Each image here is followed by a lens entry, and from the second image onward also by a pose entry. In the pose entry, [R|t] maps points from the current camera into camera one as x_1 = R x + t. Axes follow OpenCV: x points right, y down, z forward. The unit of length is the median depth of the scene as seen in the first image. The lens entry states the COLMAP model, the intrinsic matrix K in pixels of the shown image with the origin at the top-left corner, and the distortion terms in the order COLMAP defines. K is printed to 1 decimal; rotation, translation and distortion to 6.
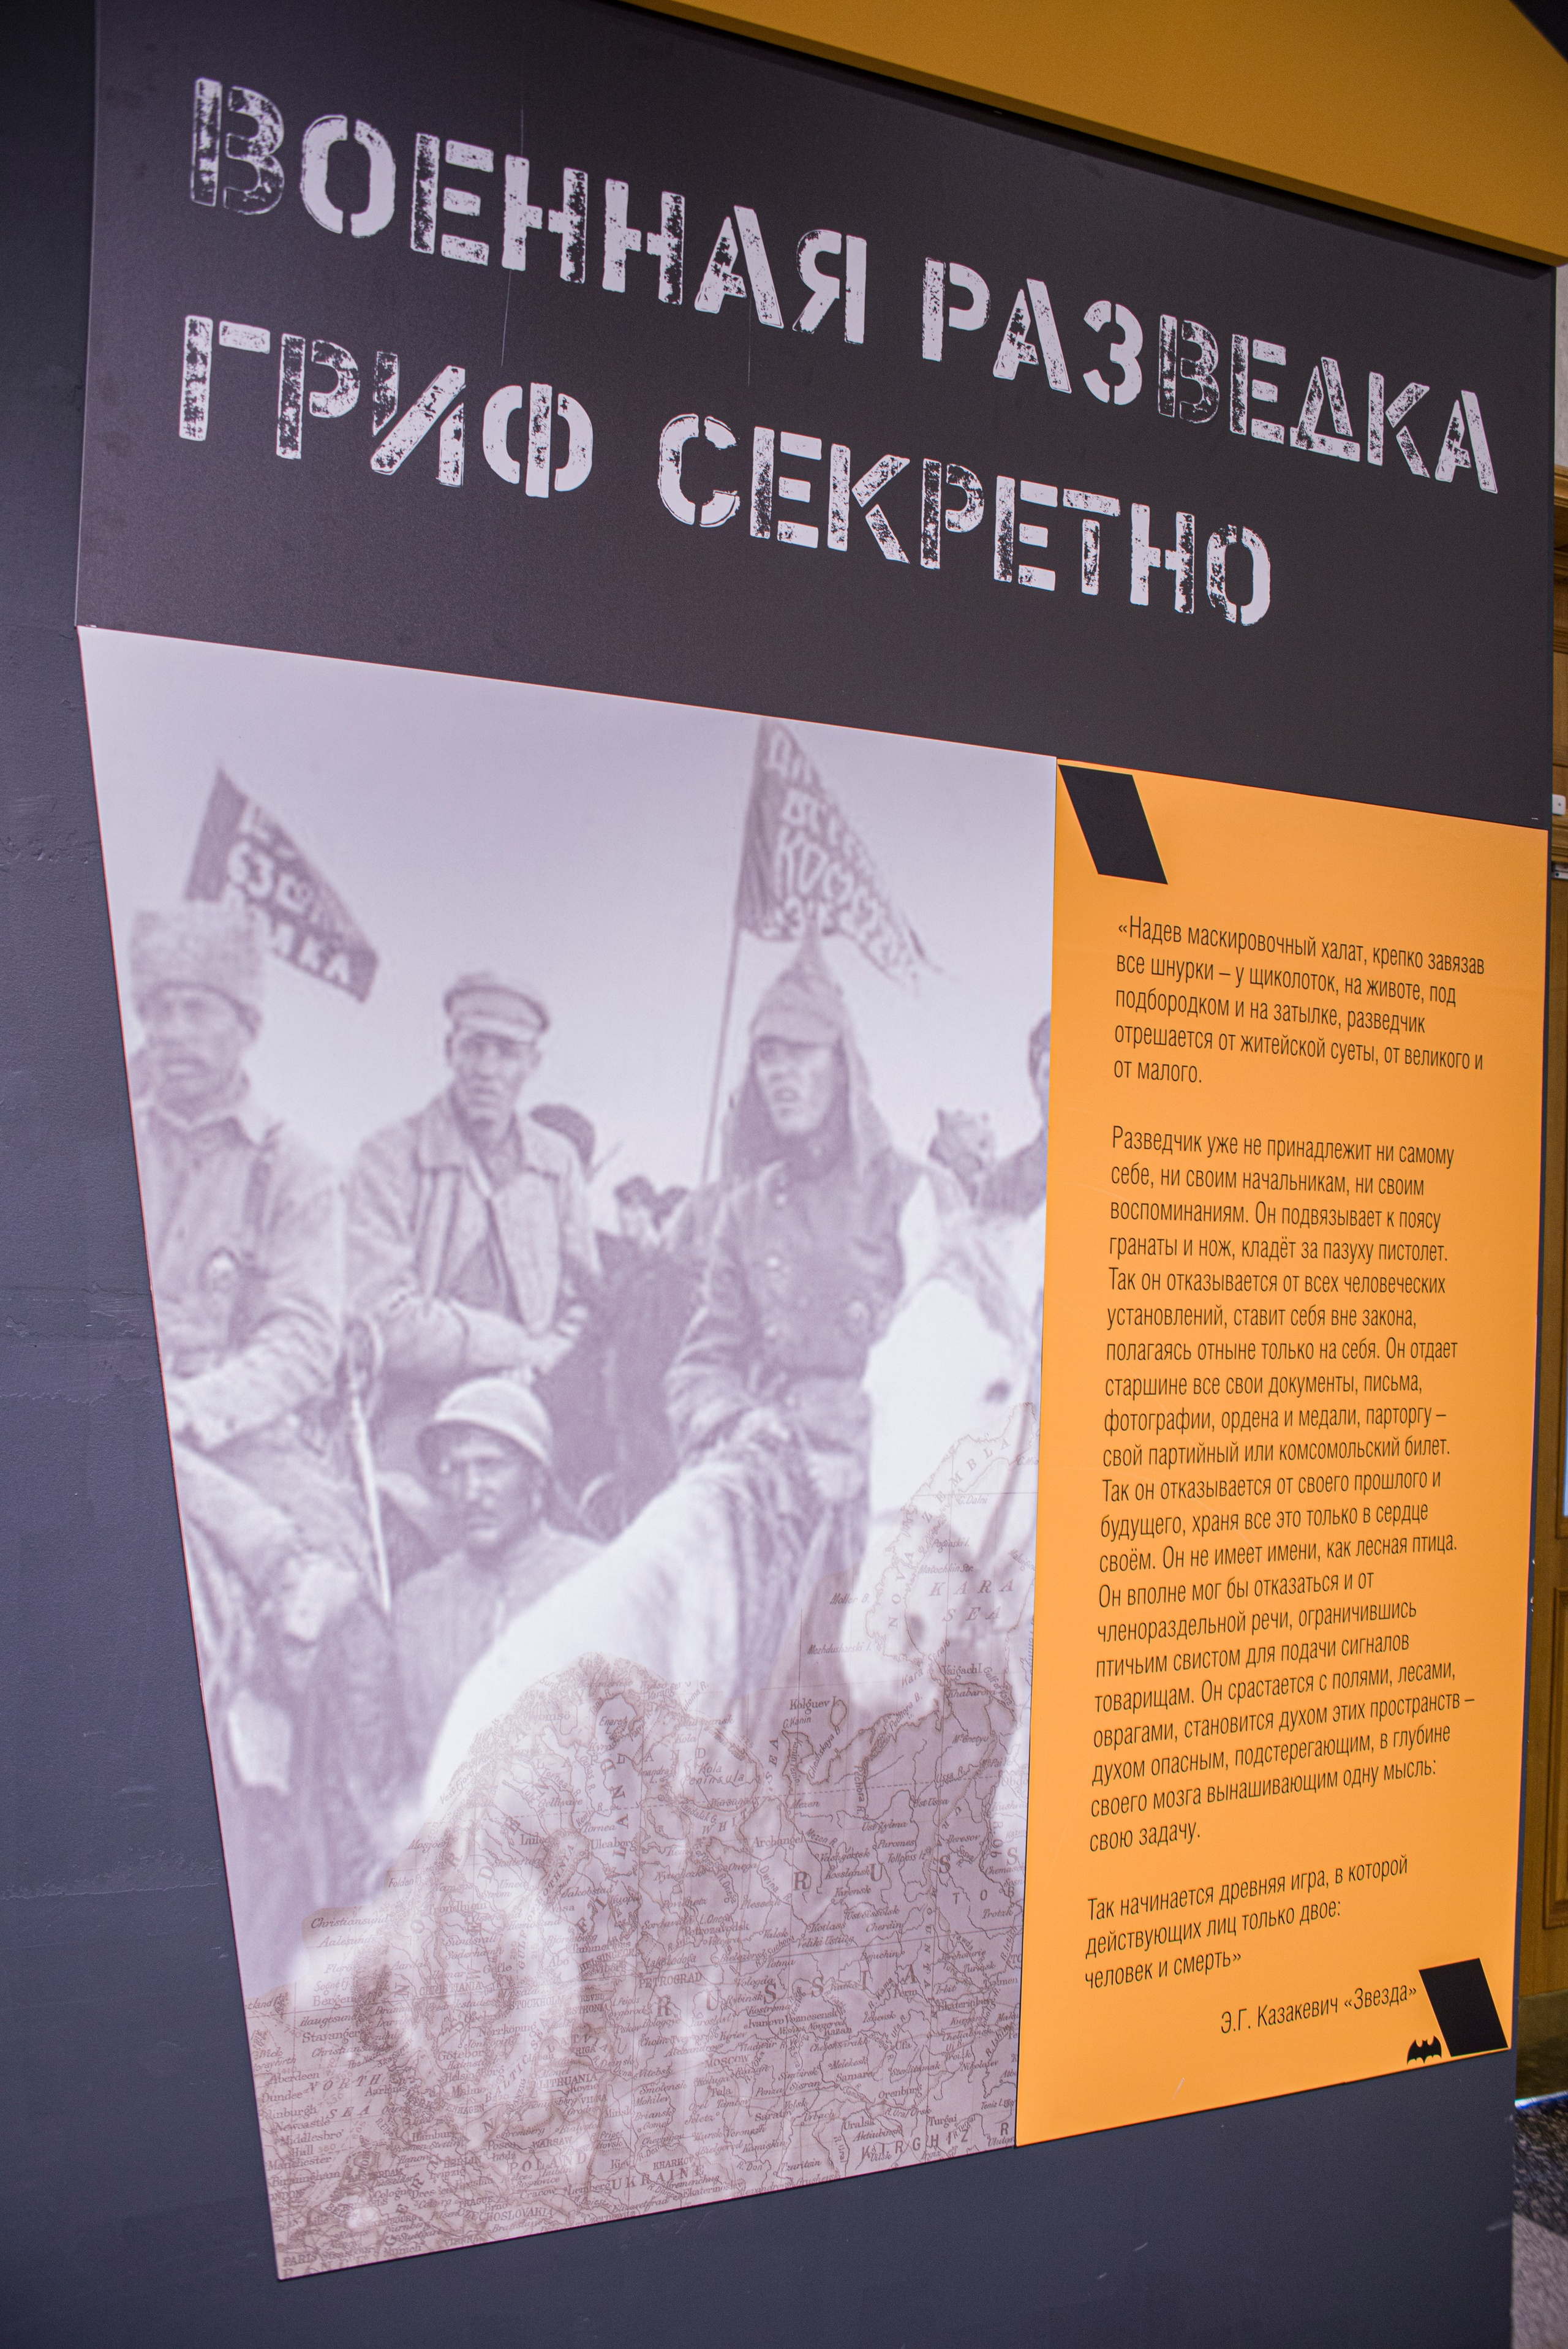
lens RADIAL K [[2570.7, 0, 784.0], [0, 2570.7, 1174.5], [0, 0, 1]] dist [-0.134806, 0.129412]
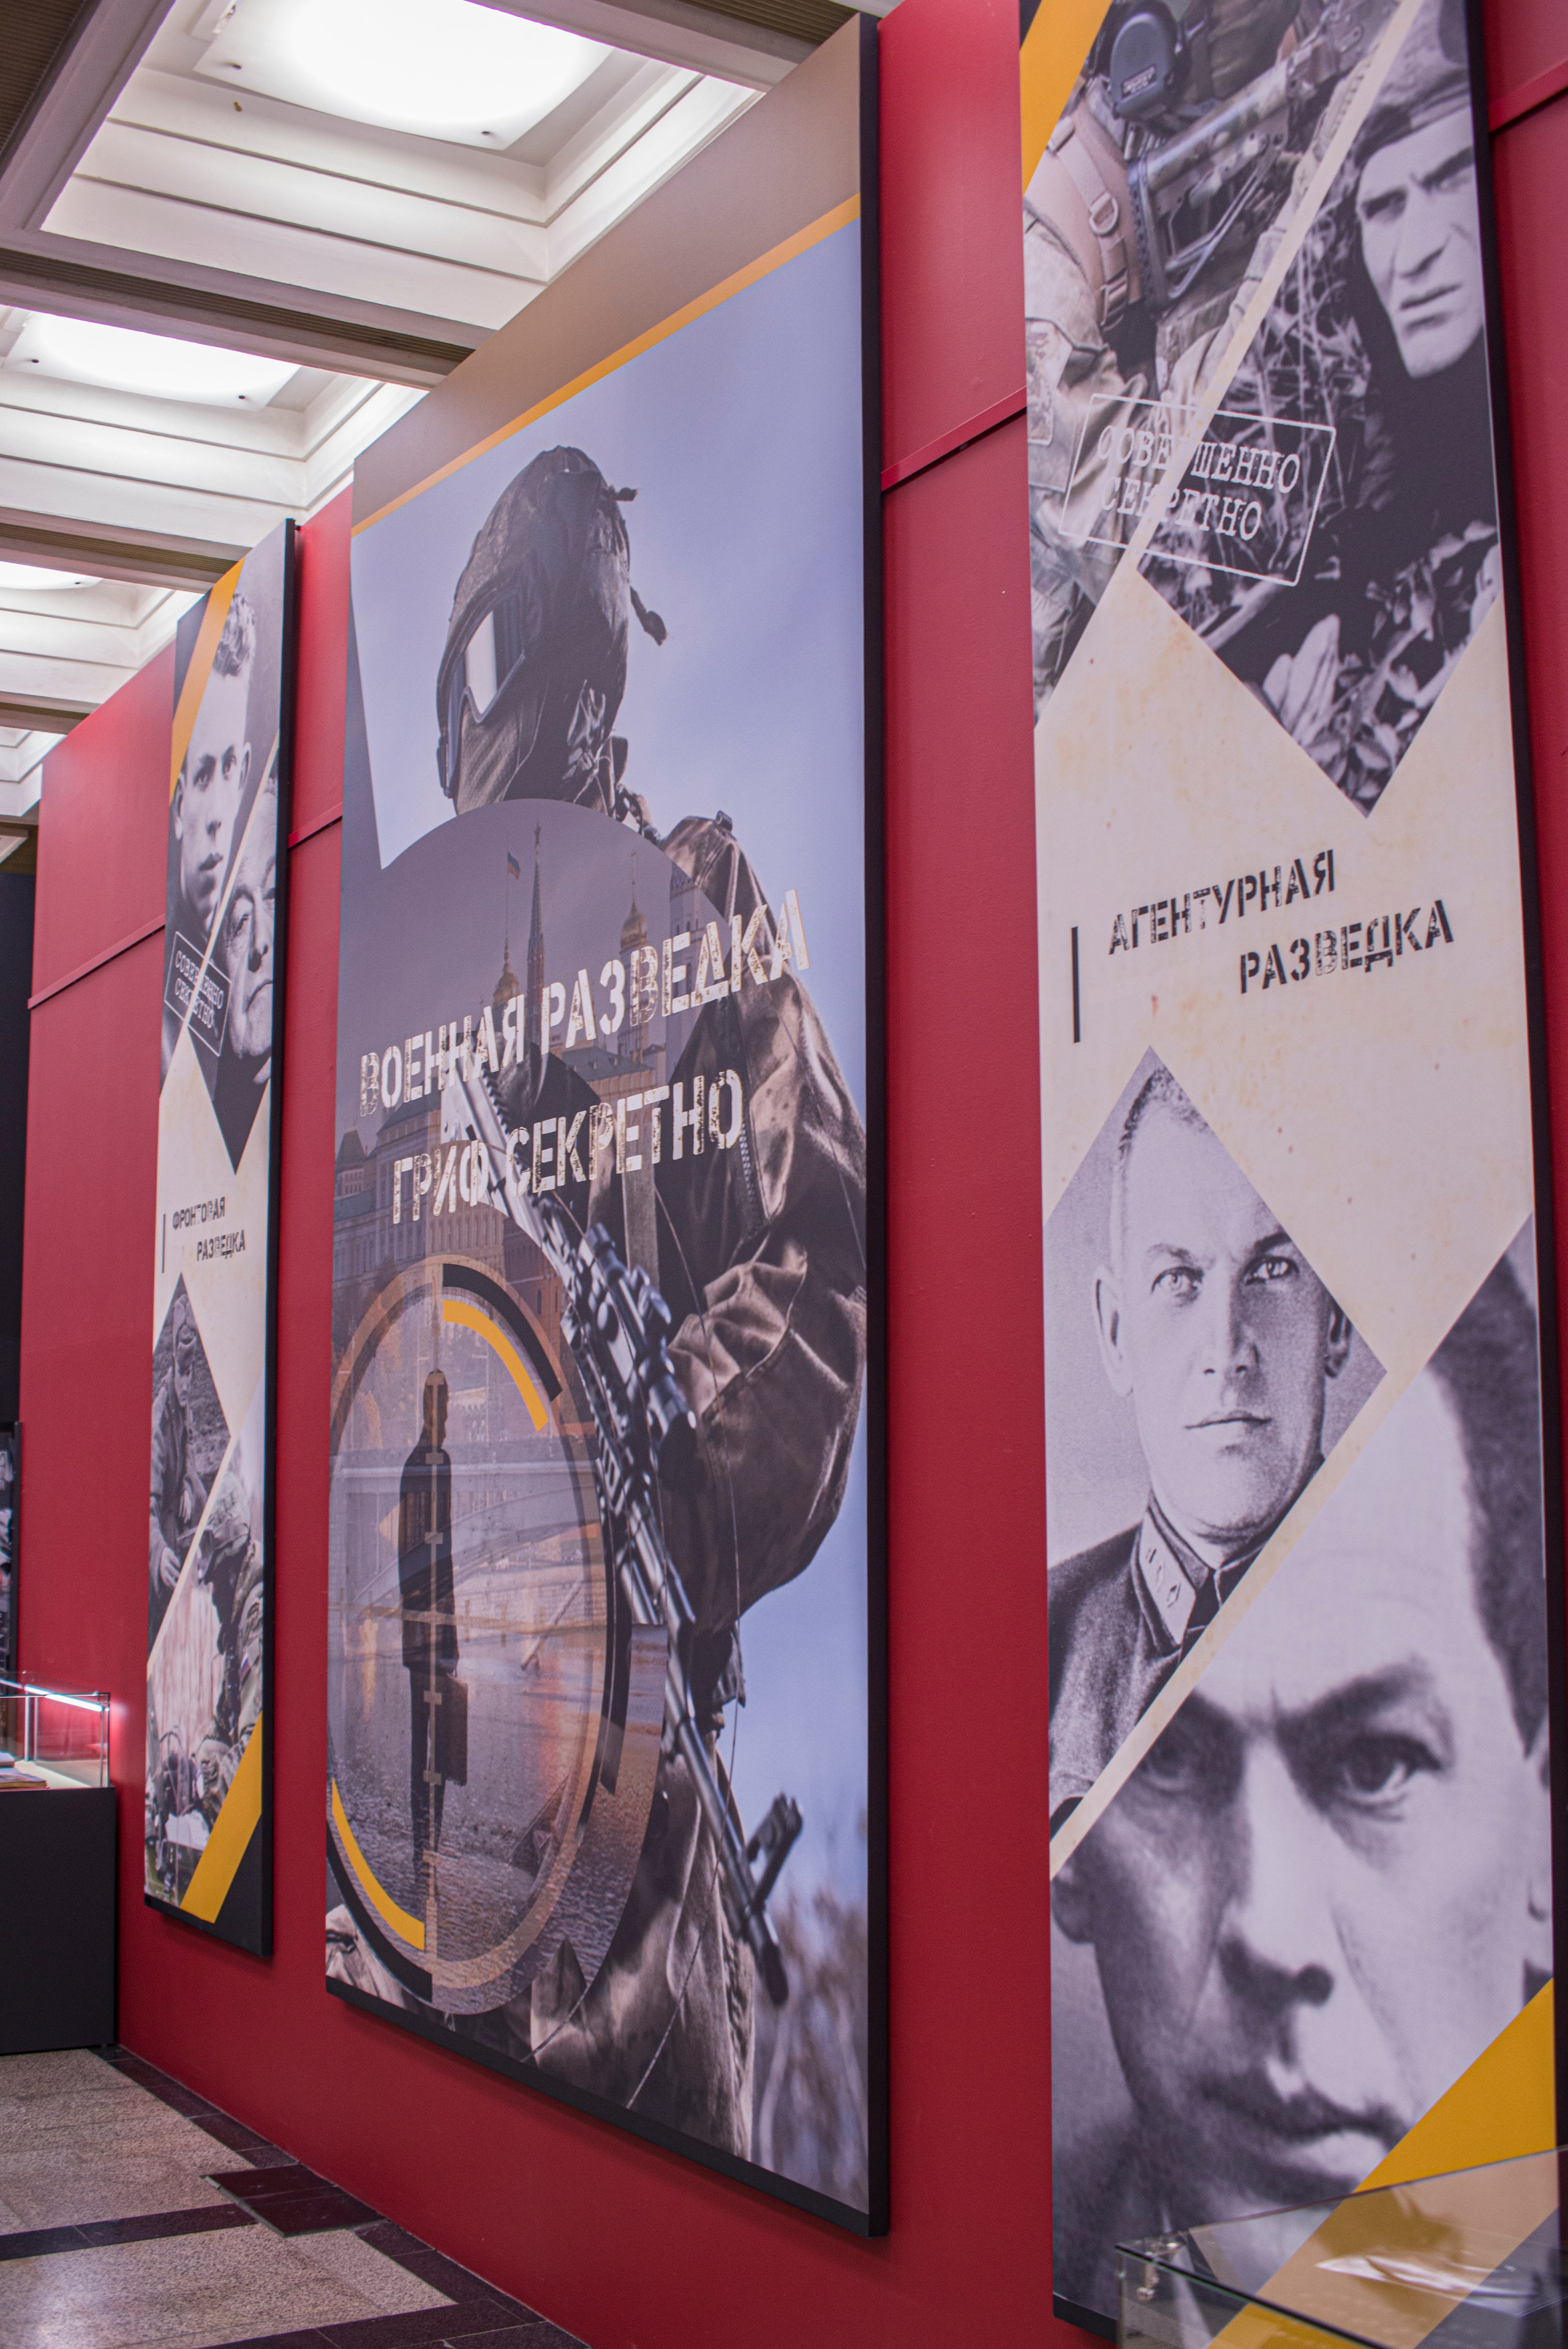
lens RADIAL K [[2570.7, 0, 784.0], [0, 2570.7, 1174.5], [0, 0, 1]] dist [-0.134806, 0.129412]
pose [[0.029084, -0.153061, -0.987789, 1.456318], [0.016325, 0.988148, -0.152636, -0.010984], [0.999444, -0.011686, 0.031238, 1.012027]]
